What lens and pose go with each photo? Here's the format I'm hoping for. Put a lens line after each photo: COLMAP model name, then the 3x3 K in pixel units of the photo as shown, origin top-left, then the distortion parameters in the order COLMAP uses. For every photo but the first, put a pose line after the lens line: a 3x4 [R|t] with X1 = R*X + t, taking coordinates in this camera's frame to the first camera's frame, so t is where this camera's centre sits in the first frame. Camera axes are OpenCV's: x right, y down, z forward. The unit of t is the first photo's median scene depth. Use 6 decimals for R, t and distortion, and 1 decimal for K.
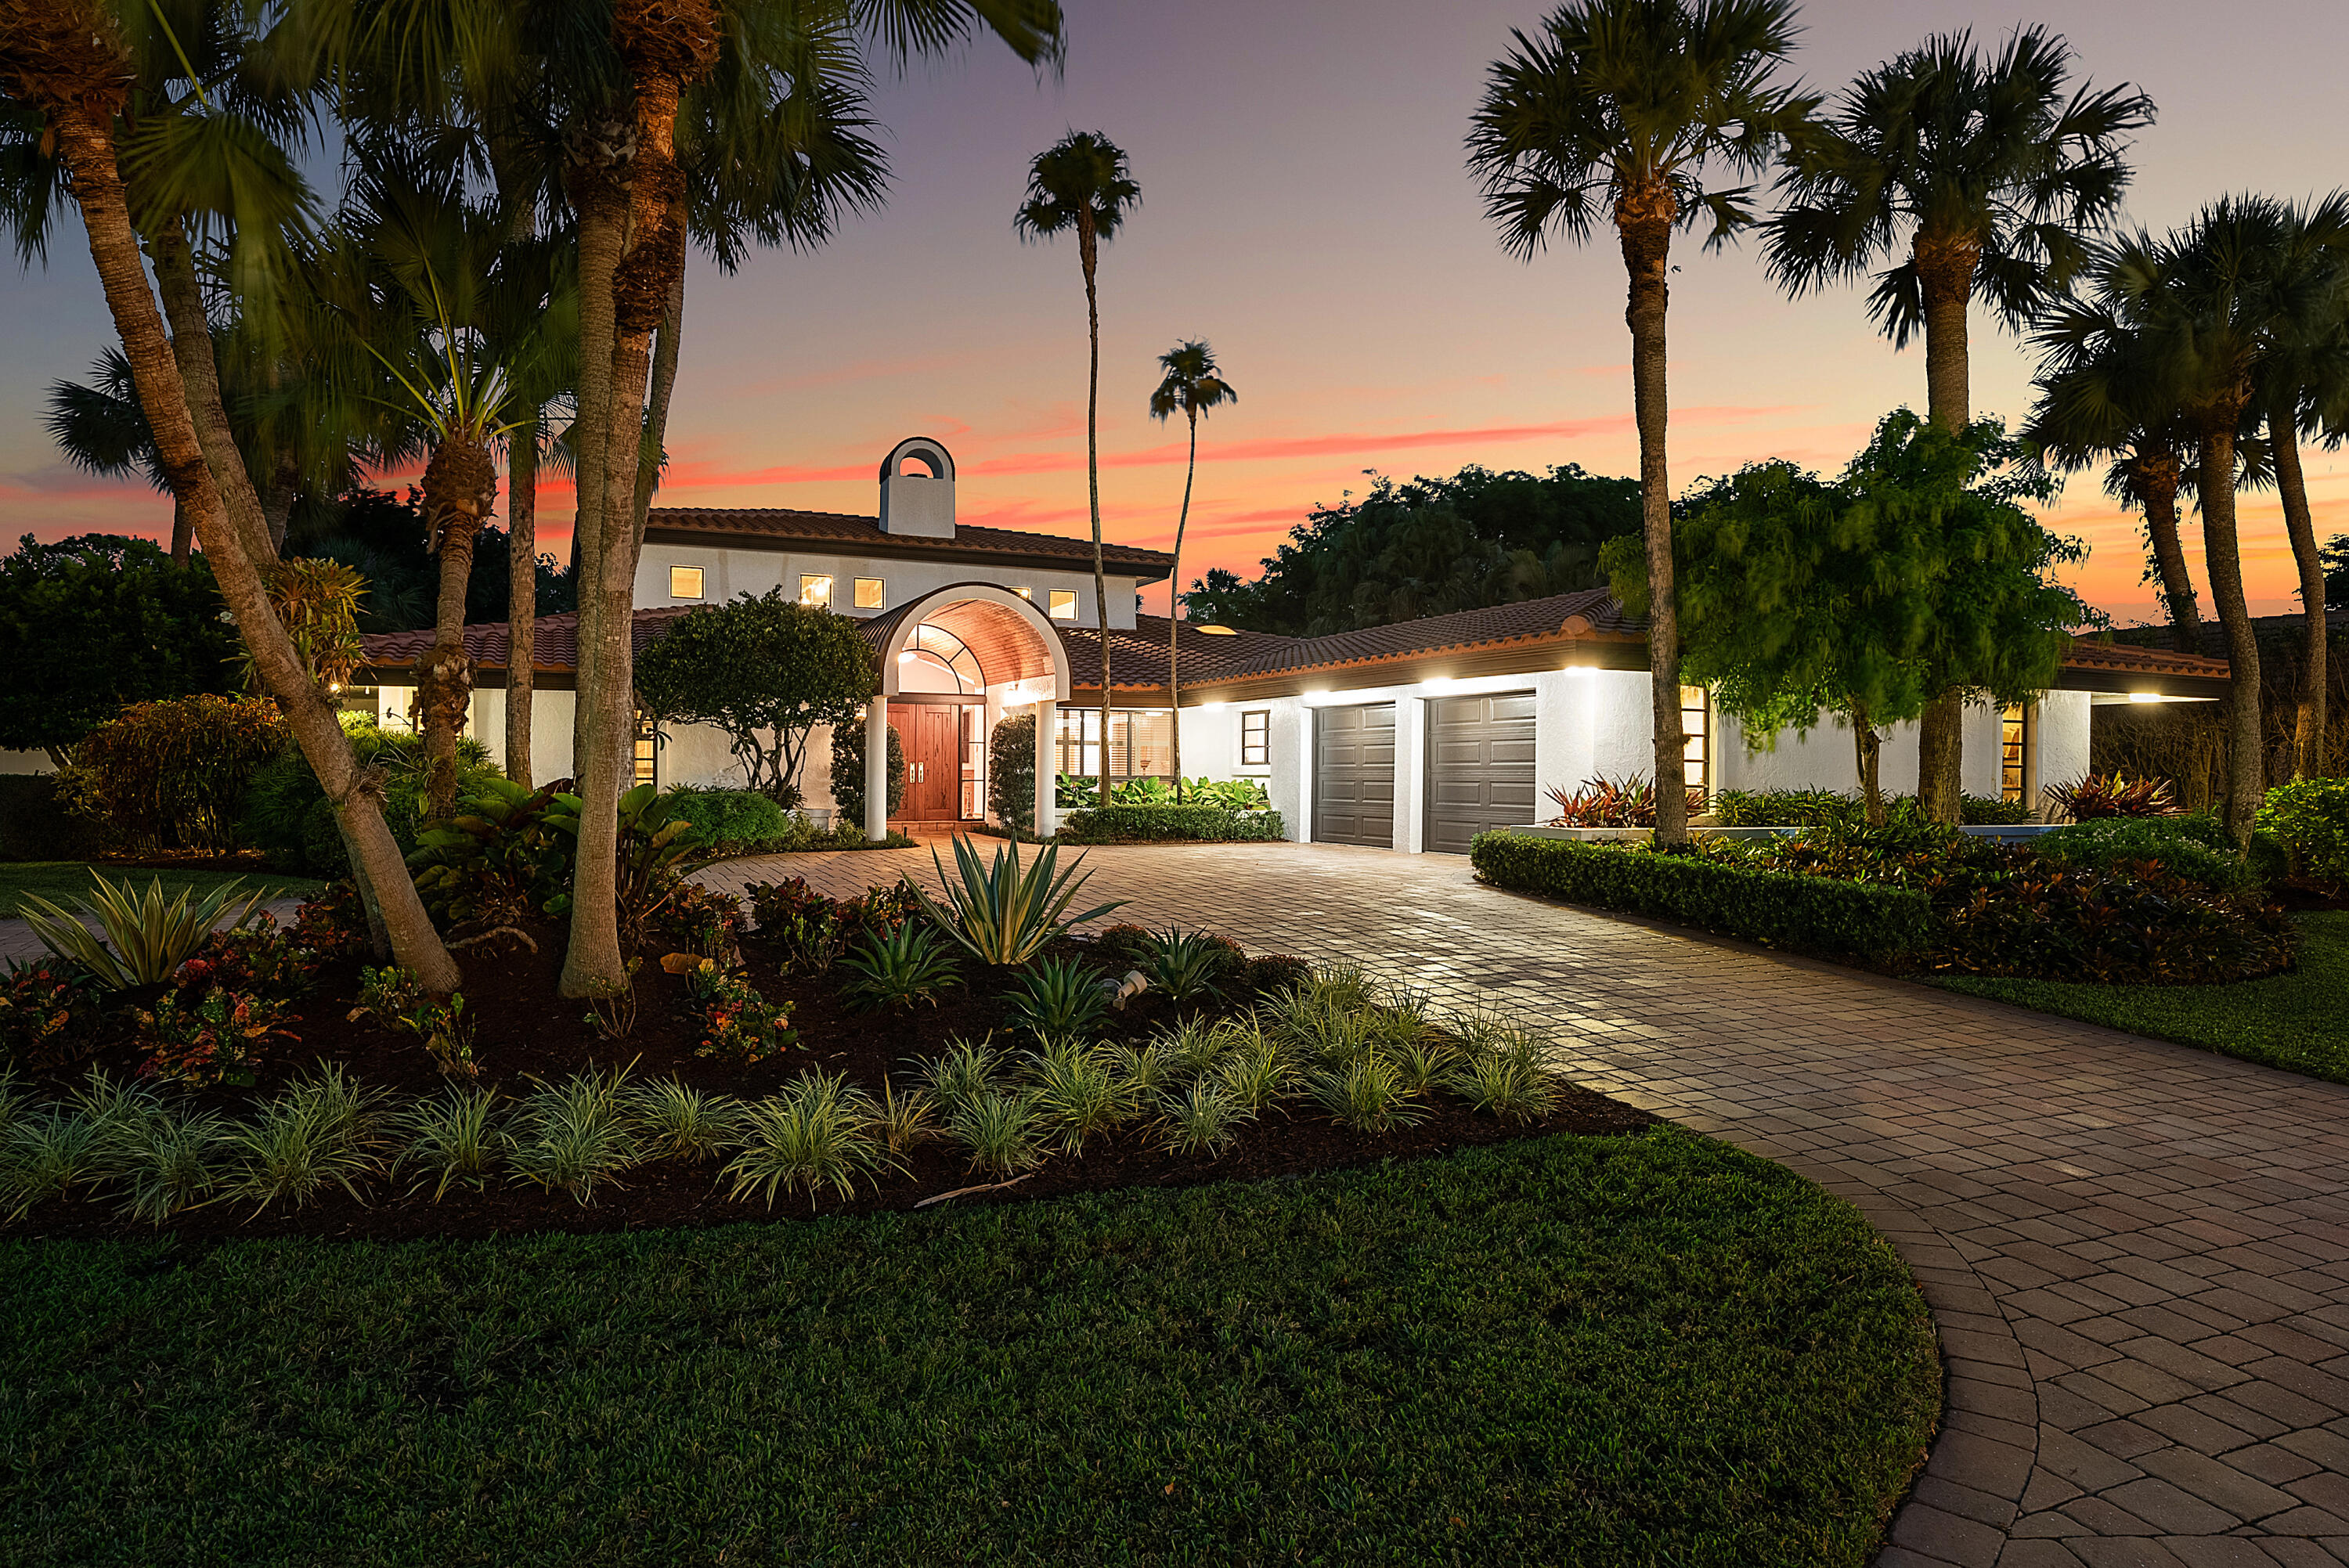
lens RADIAL K [[1442.1, 0, 1176.7], [0, 1442.1, 772.3], [0, 0, 1]] dist [-0.009698, -0.002821]
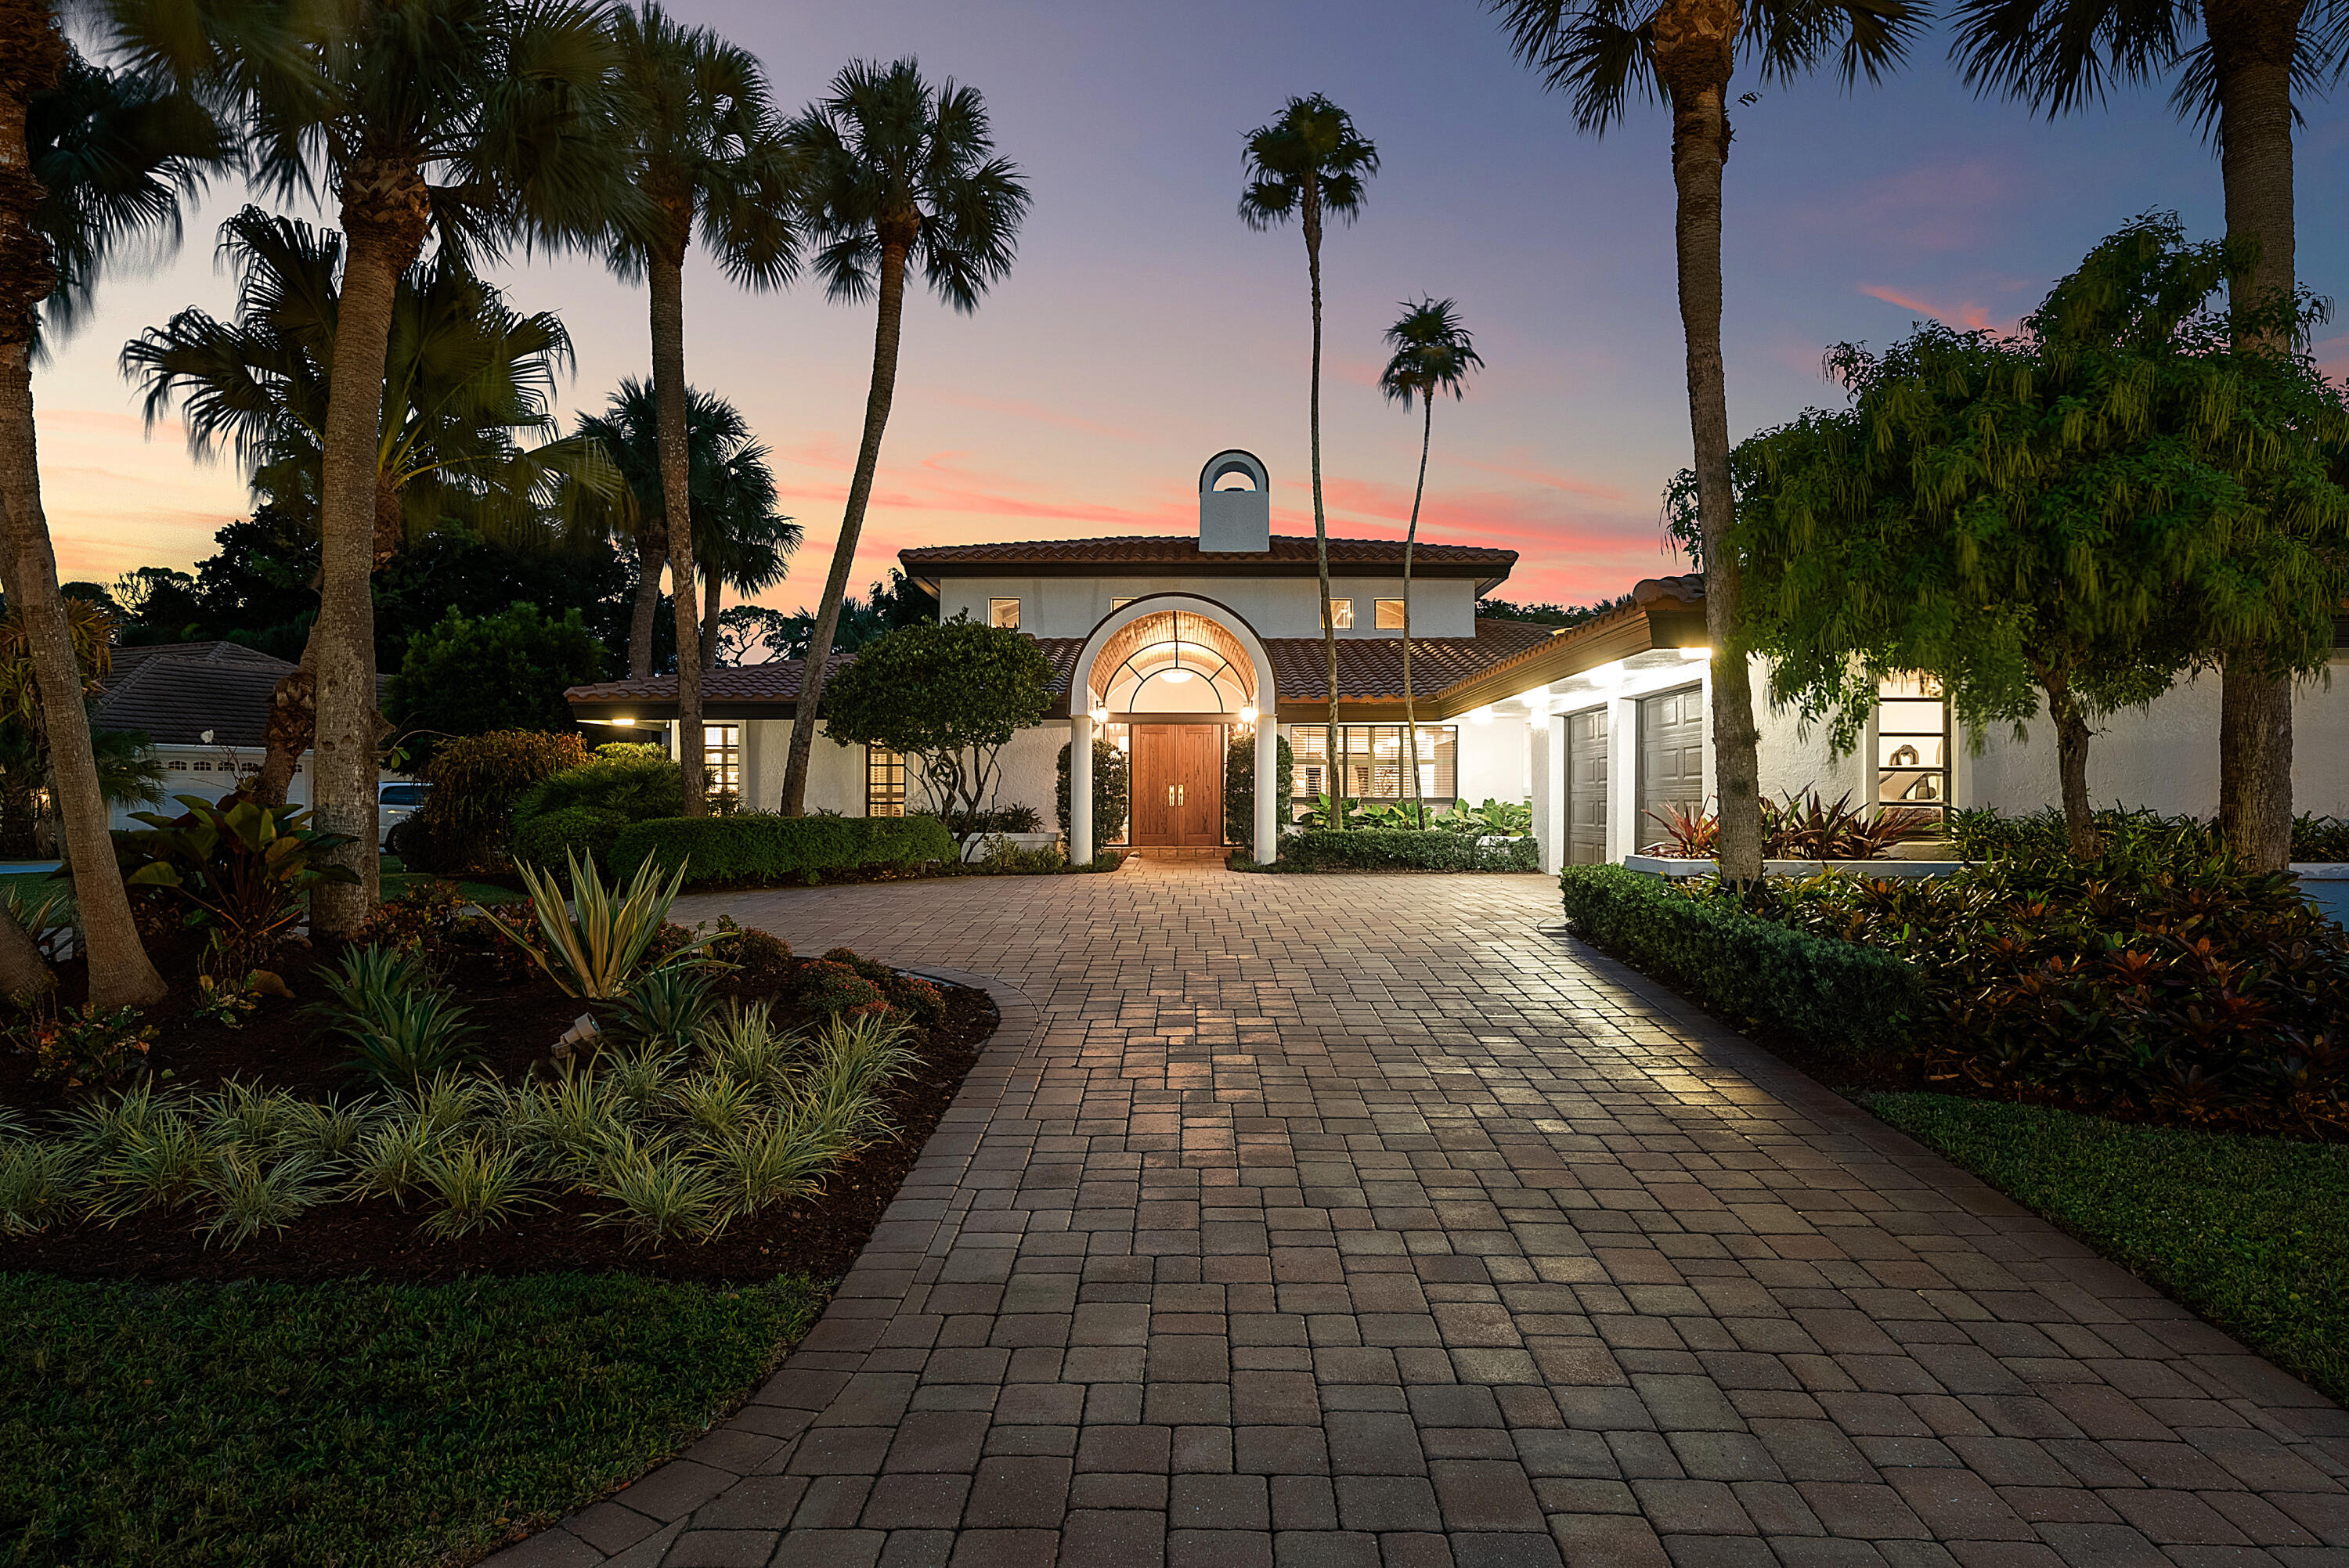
lens RADIAL K [[1442.1, 0, 1153.9], [0, 1442.1, 778.0], [0, 0, 1]] dist [-0.009698, -0.002821]
pose [[0.905298, -0.011782, -0.424615, 0.233644], [0.005089, 0.999844, -0.016894, 0.005069], [0.424747, 0.013133, 0.905217, 0.129511]]
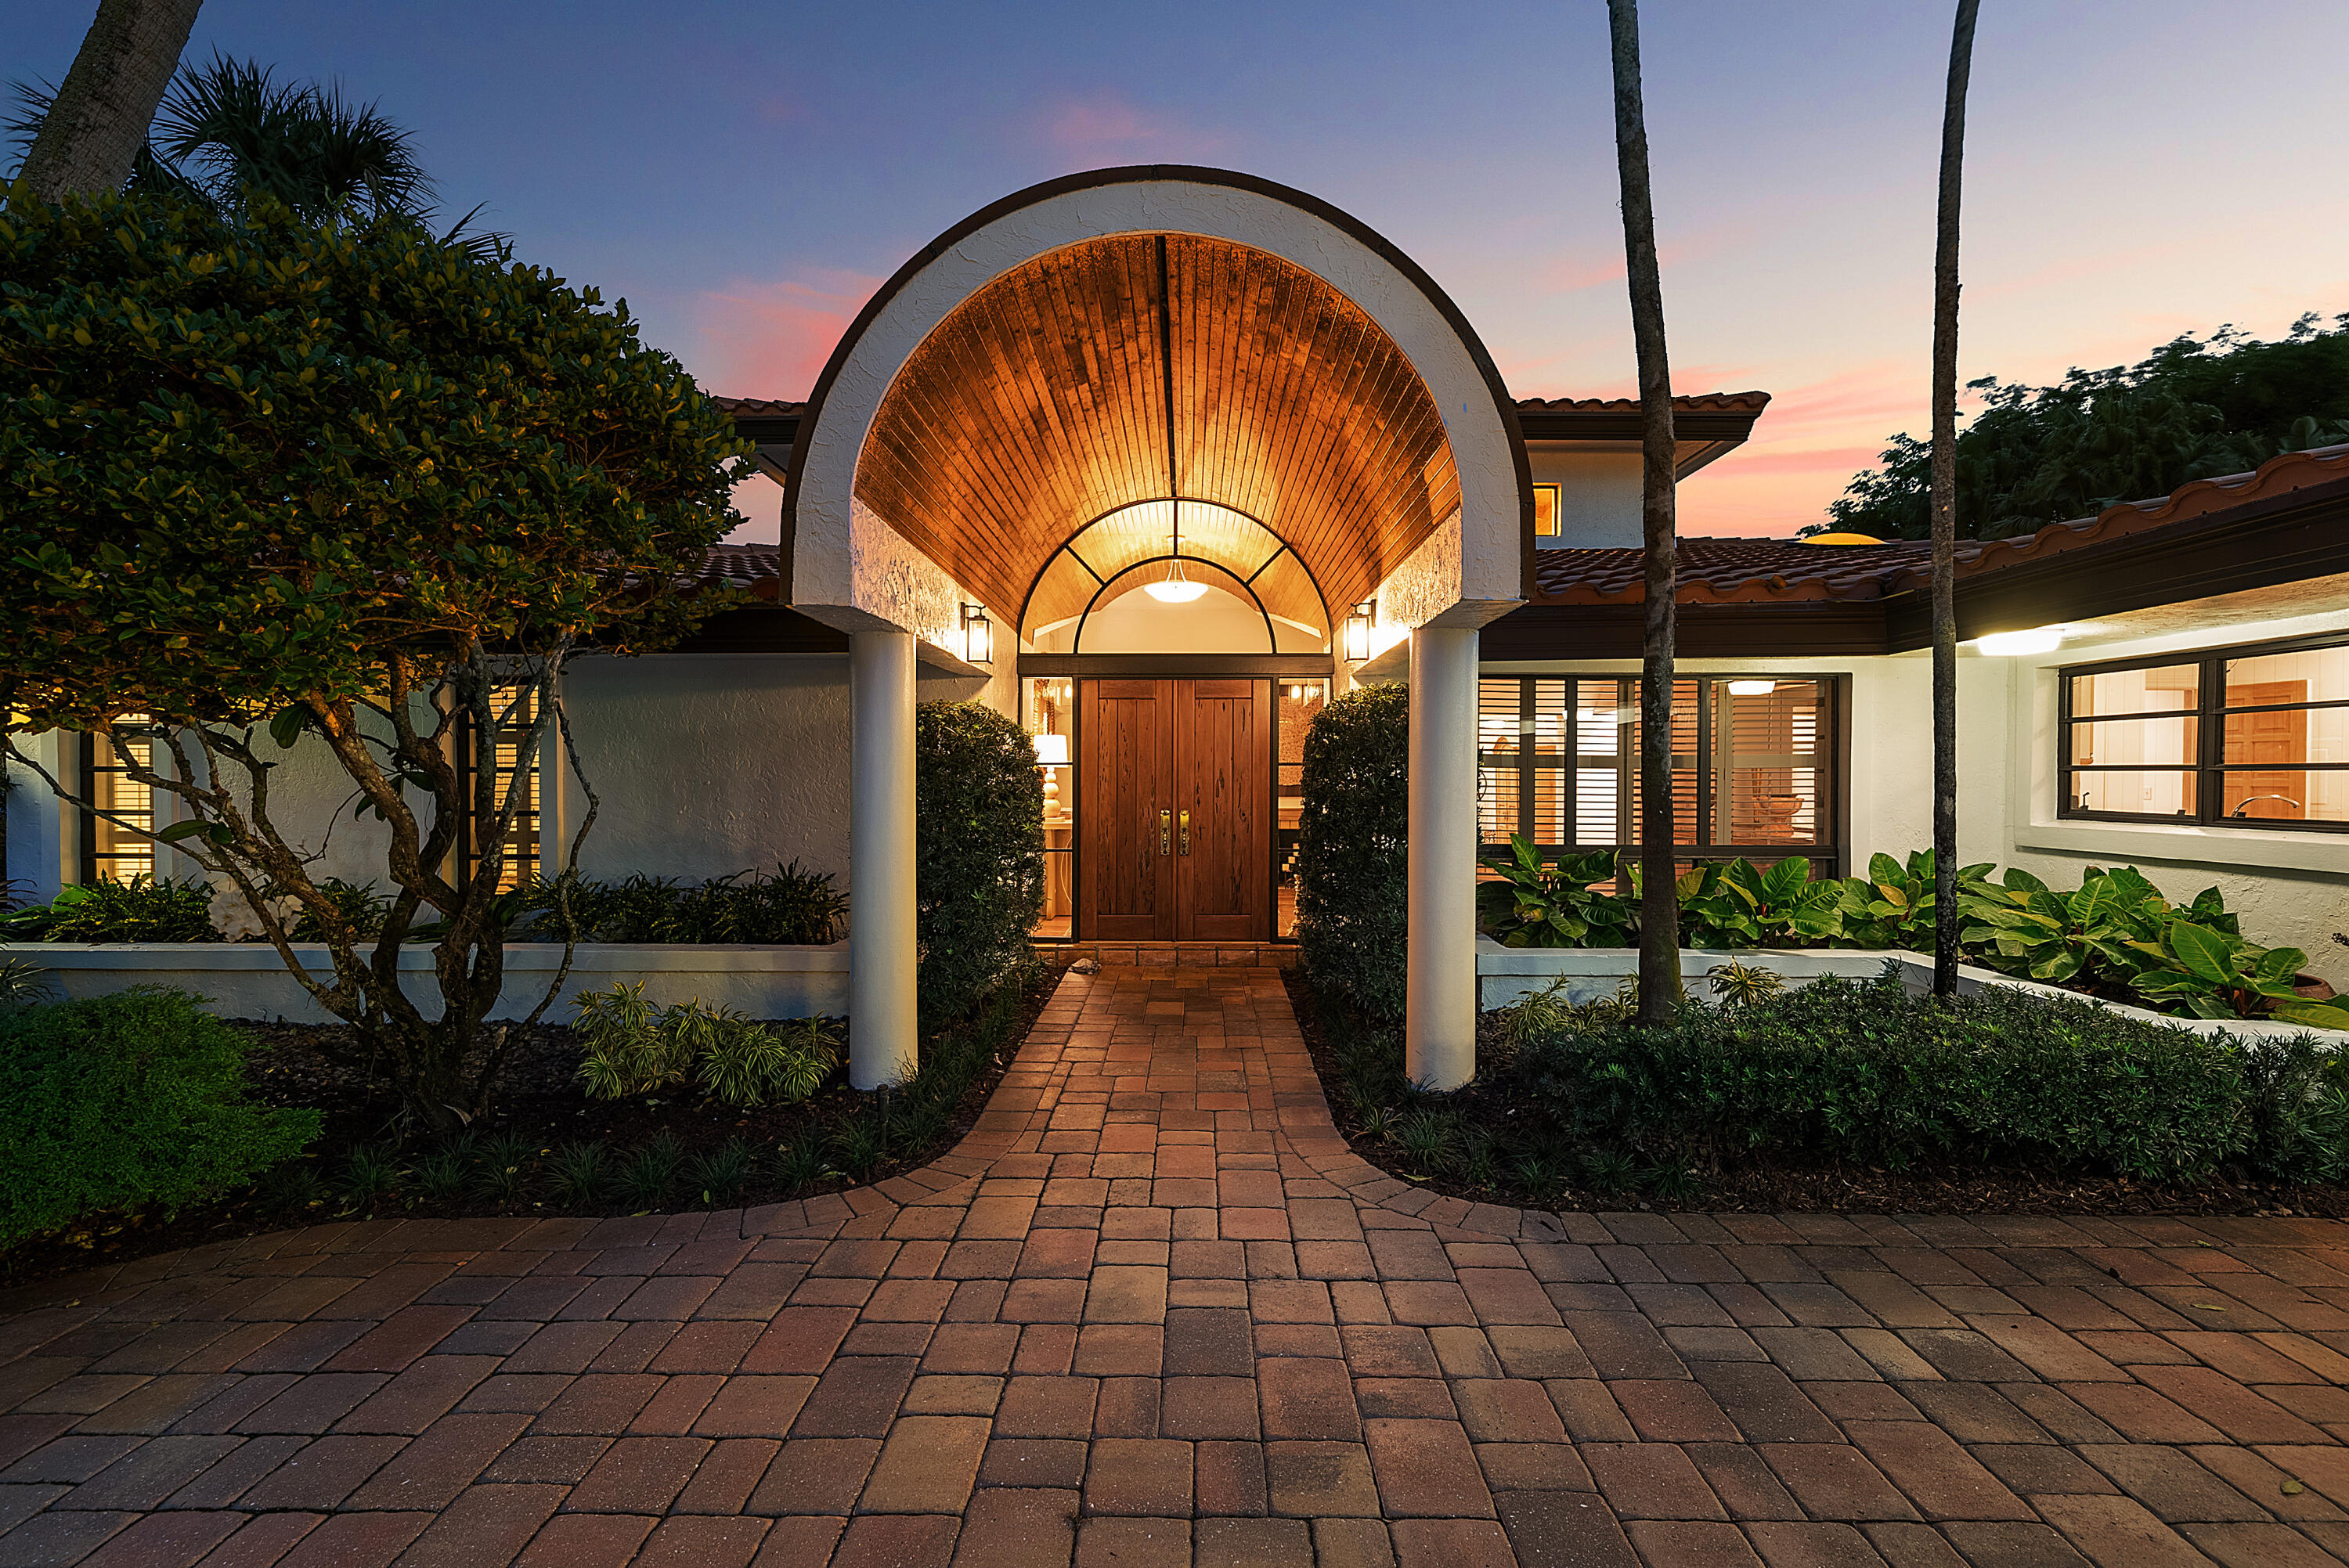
lens RADIAL K [[942.4, 0, 1191.1], [0, 942.4, 775.9], [0, 0, 1]] dist [-0.009374, -0.000202]
pose [[0.903633, -0.007506, -0.428241, -0.054014], [0.005685, 0.999969, -0.005531, -0.017216], [0.428269, 0.002563, 0.903648, 0.796748]]
